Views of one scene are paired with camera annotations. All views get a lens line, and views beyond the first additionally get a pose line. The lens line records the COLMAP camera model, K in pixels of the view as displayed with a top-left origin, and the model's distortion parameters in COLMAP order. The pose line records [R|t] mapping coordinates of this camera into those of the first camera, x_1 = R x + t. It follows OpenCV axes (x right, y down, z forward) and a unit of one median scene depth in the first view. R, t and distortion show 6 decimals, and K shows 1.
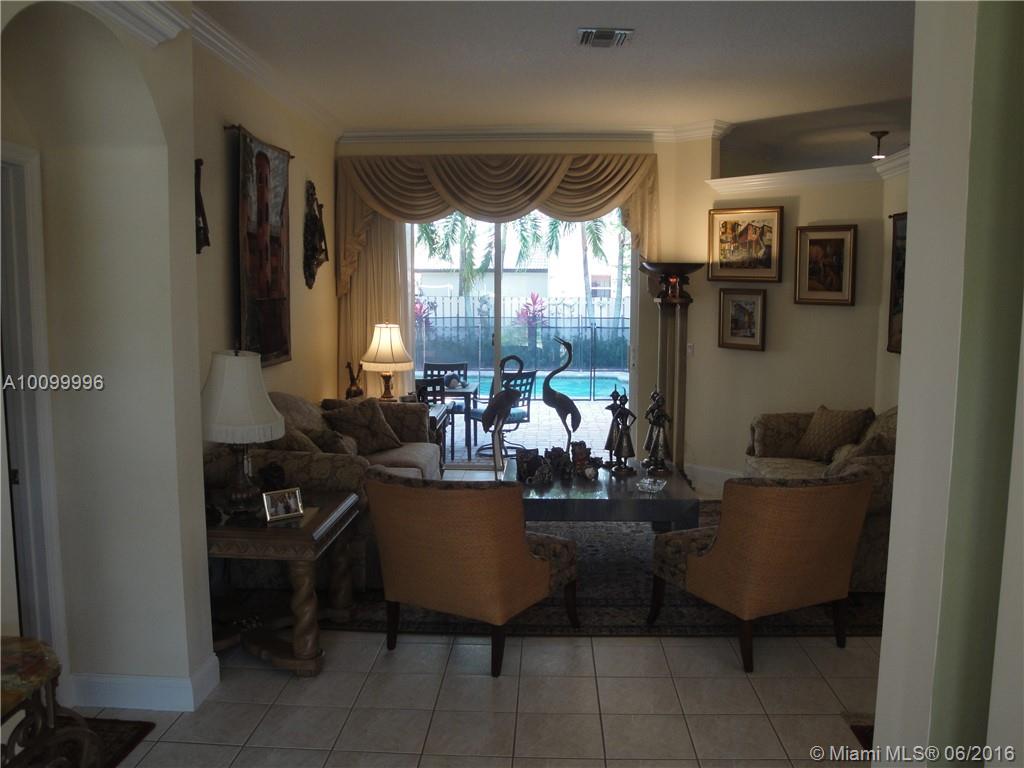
lens RADIAL K [[847.8, 0, 516.2], [0, 847.8, 379.9], [0, 0, 1]] dist [-0.164744, 0.143226]
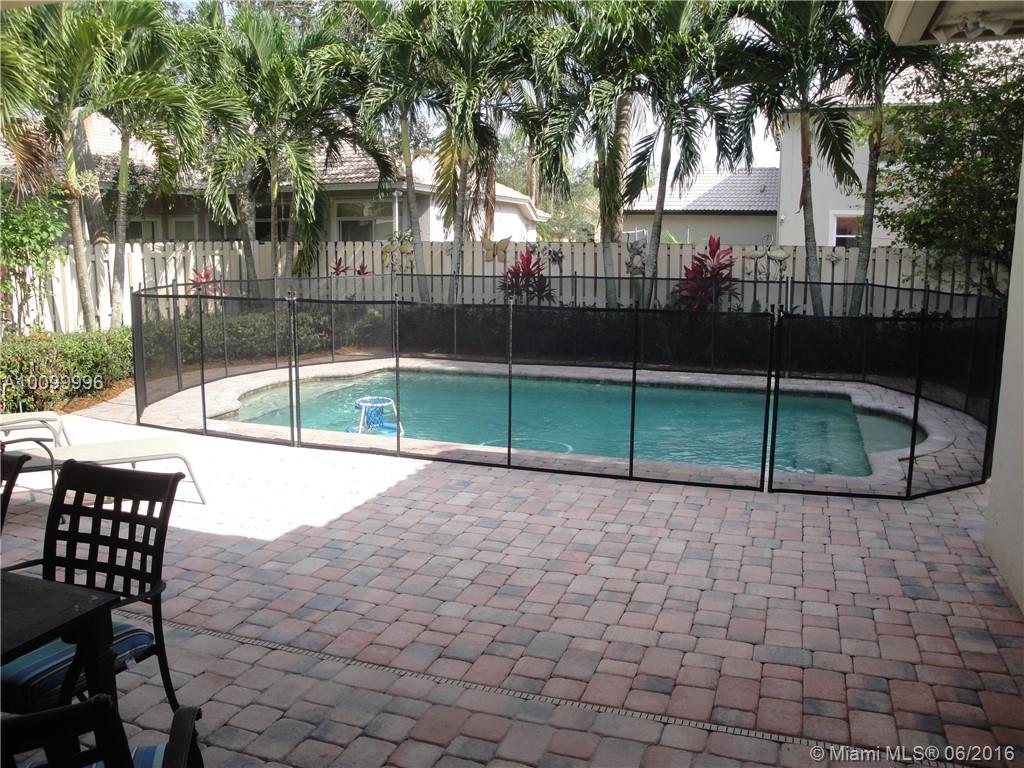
lens RADIAL K [[847.8, 0, 516.2], [0, 847.8, 379.9], [0, 0, 1]] dist [-0.164744, 0.143226]
pose [[0.943633, 0.047849, -0.327516, 0.088620], [-0.034205, 0.998295, 0.047296, -0.023473], [0.329220, -0.033428, 0.943661, 0.373399]]
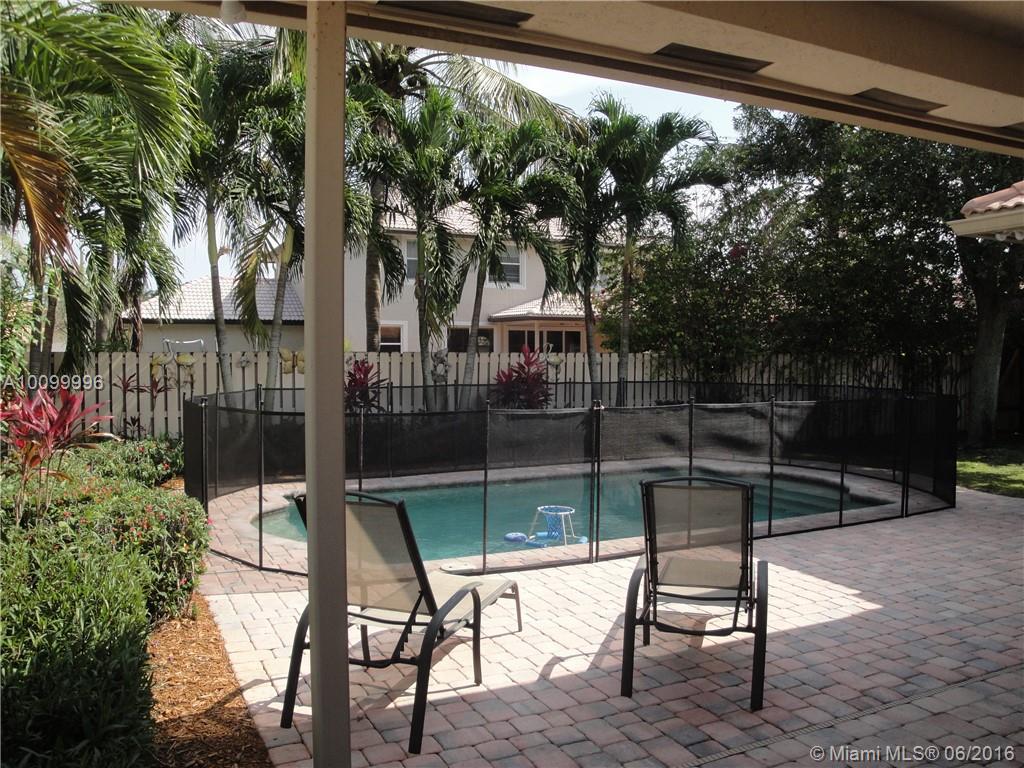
lens RADIAL K [[847.8, 0, 516.2], [0, 847.8, 379.9], [0, 0, 1]] dist [-0.164744, 0.143226]
pose [[0.896787, -0.023514, 0.441837, -0.299067], [0.060702, 0.995683, -0.070216, -0.026884], [-0.438279, 0.089789, 0.894343, 0.379102]]
